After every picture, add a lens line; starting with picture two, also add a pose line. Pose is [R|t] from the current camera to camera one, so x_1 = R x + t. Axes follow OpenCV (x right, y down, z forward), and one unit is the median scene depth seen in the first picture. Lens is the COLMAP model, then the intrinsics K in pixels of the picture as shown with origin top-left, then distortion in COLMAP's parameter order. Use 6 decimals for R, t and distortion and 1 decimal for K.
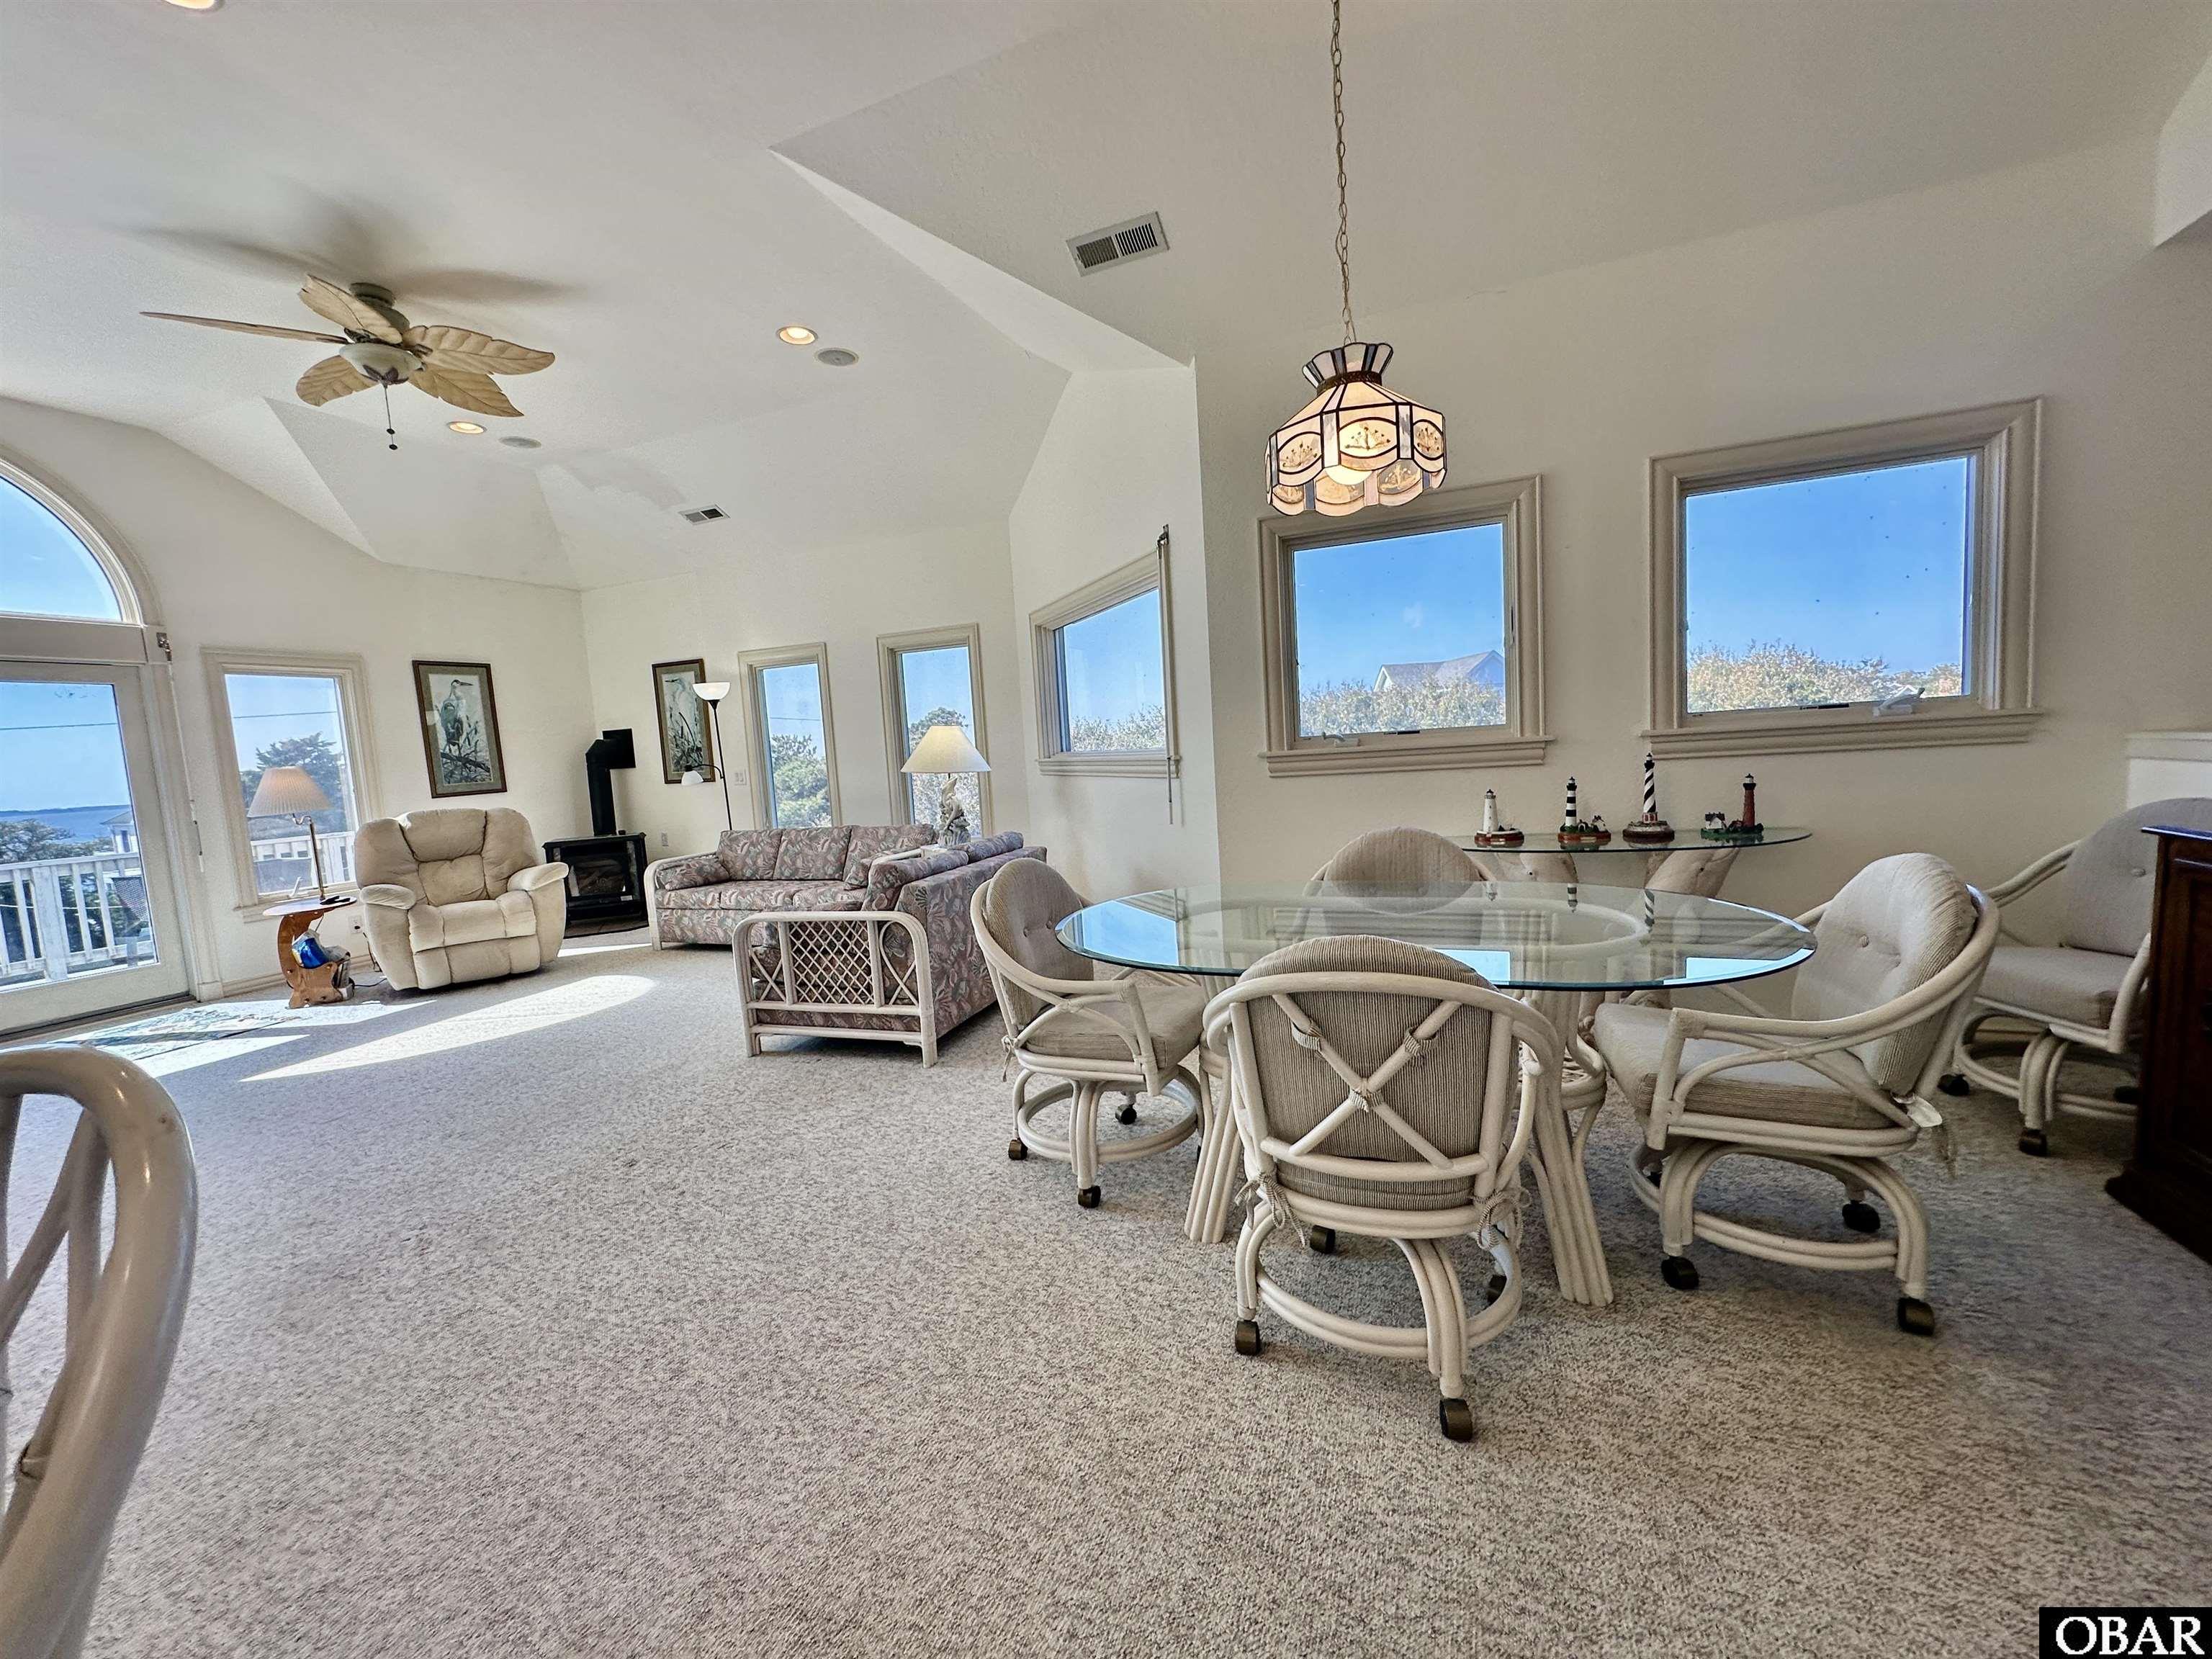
lens RADIAL K [[892.7, 0, 1106.0], [0, 892.7, 829.5], [0, 0, 1]] dist [-0.001334, 0.000510]
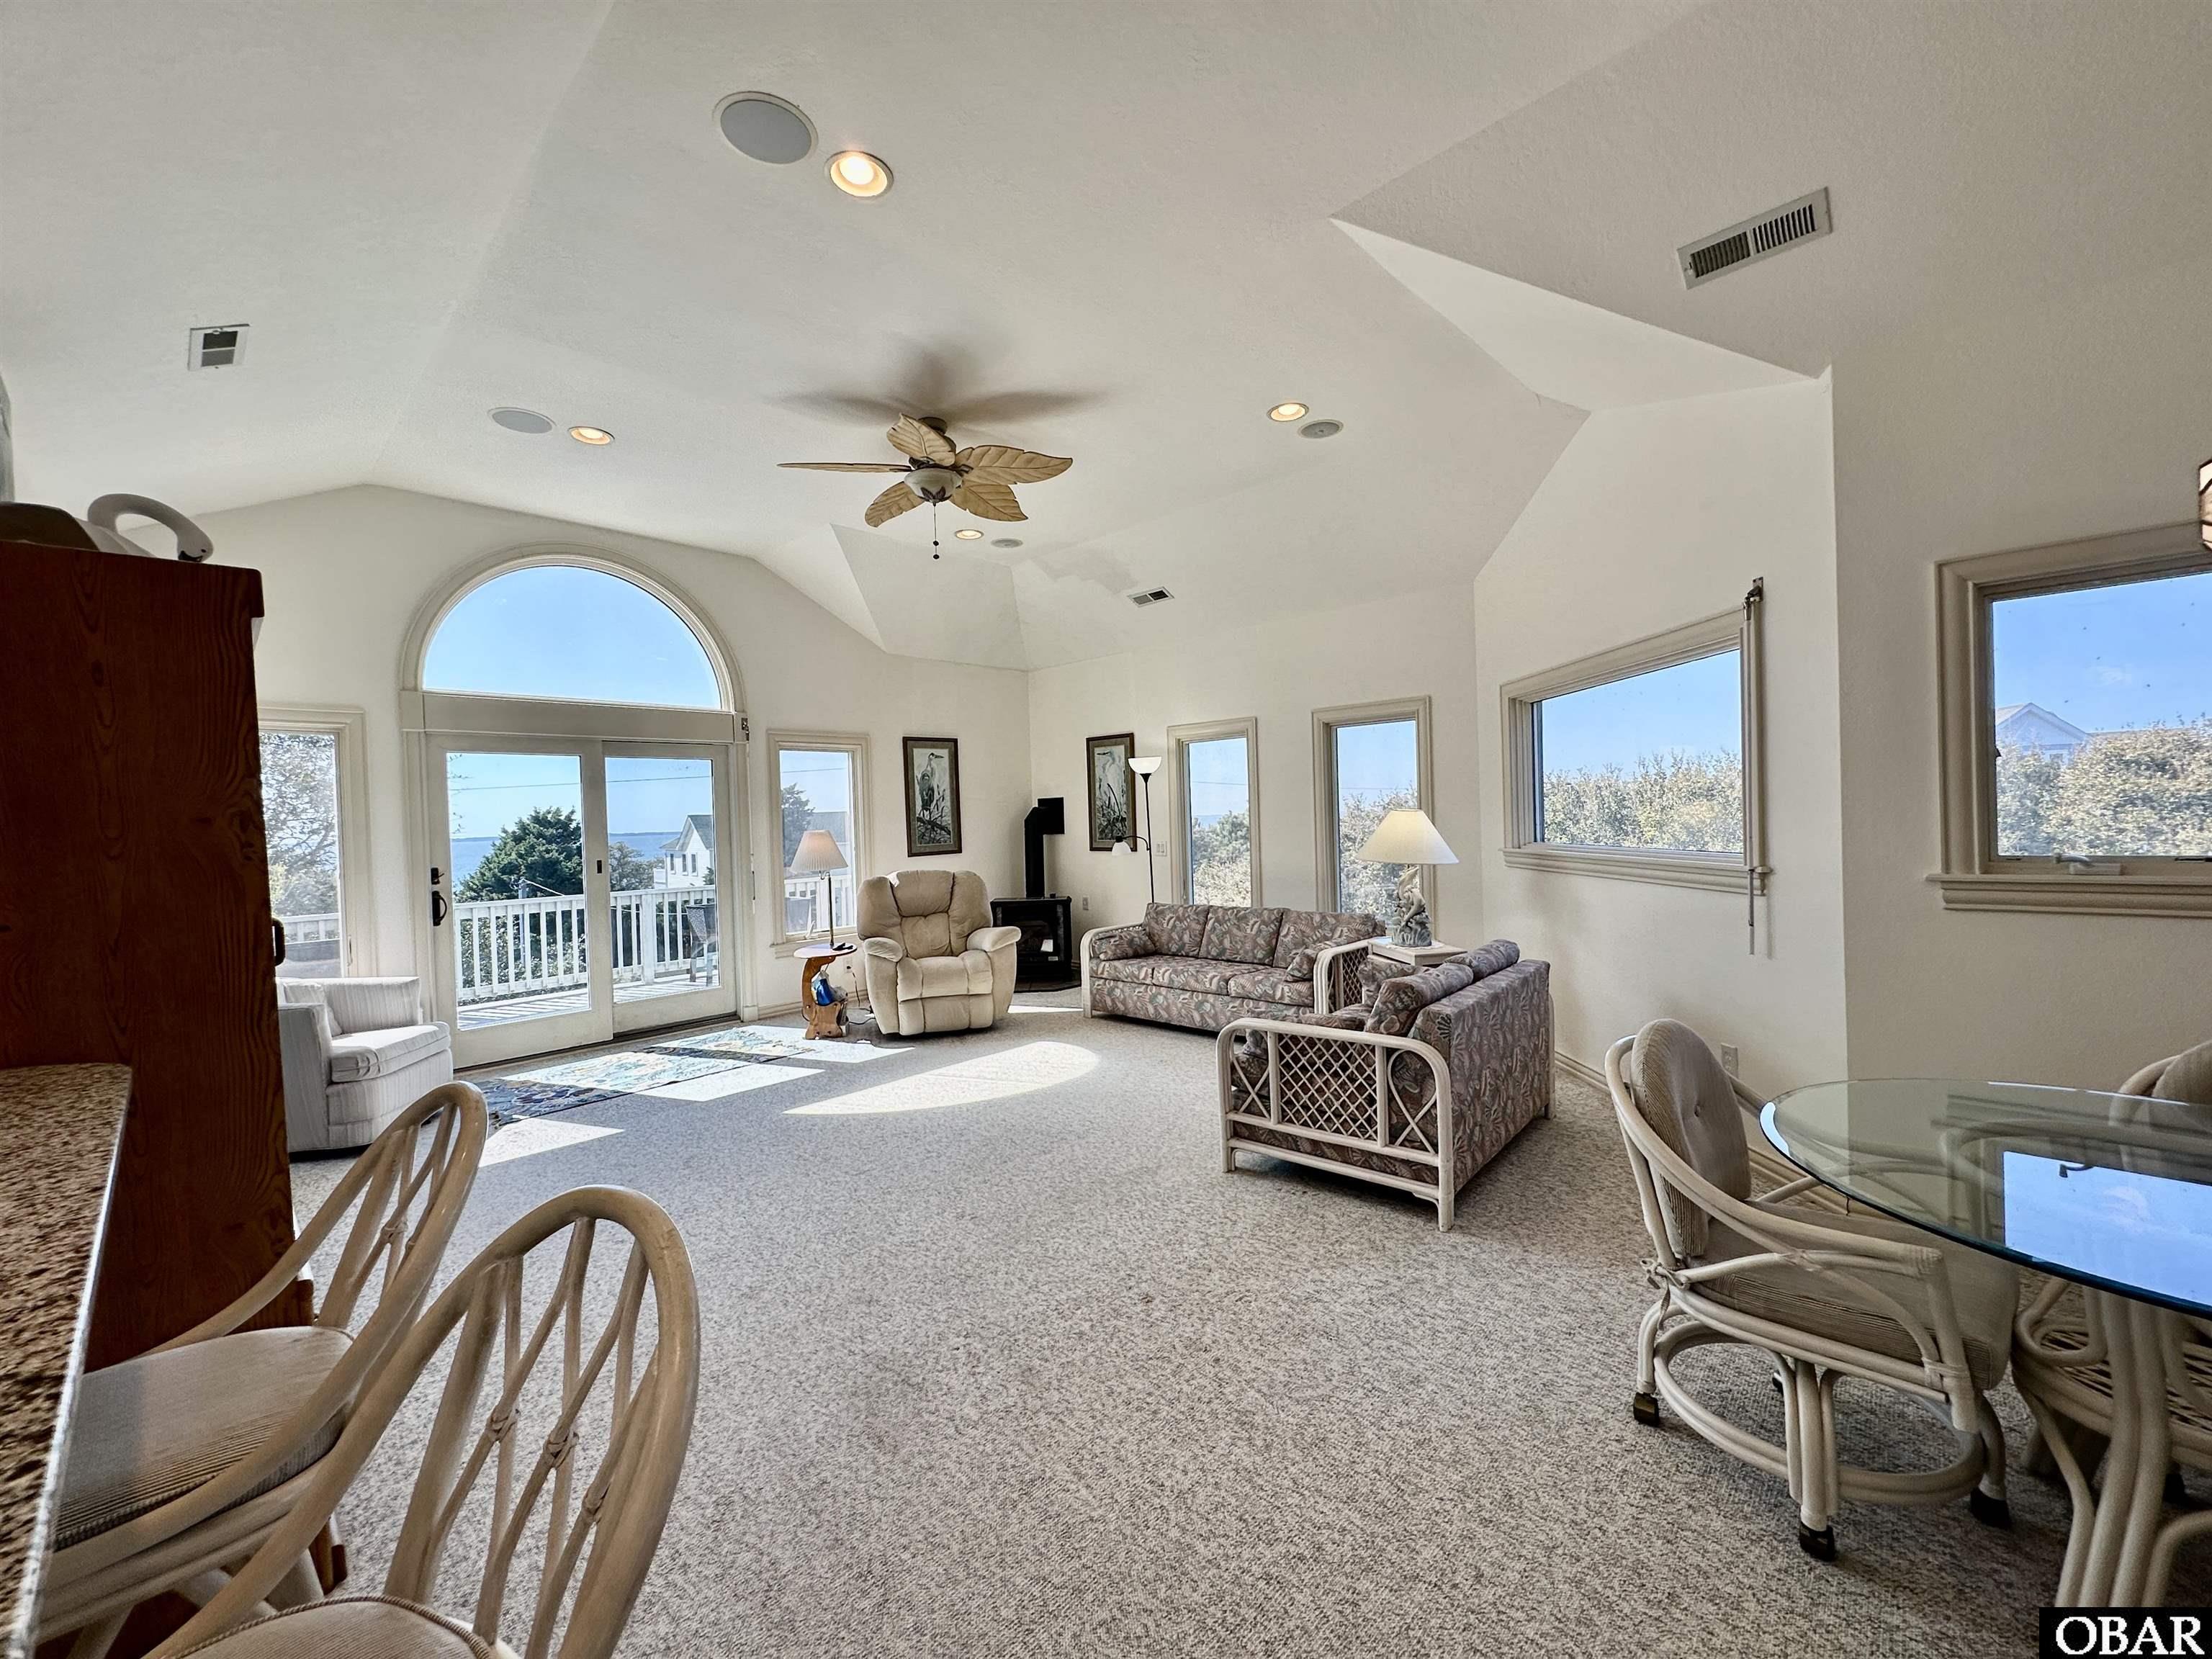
lens RADIAL K [[891.6, 0, 1106.0], [0, 891.6, 829.5], [0, 0, 1]] dist [0.002391, 0.000185]
pose [[0.928009, 0.036558, -0.370760, -0.133694], [-0.060894, 0.996675, -0.054141, -0.030819], [0.367548, 0.072820, 0.927149, 0.050604]]
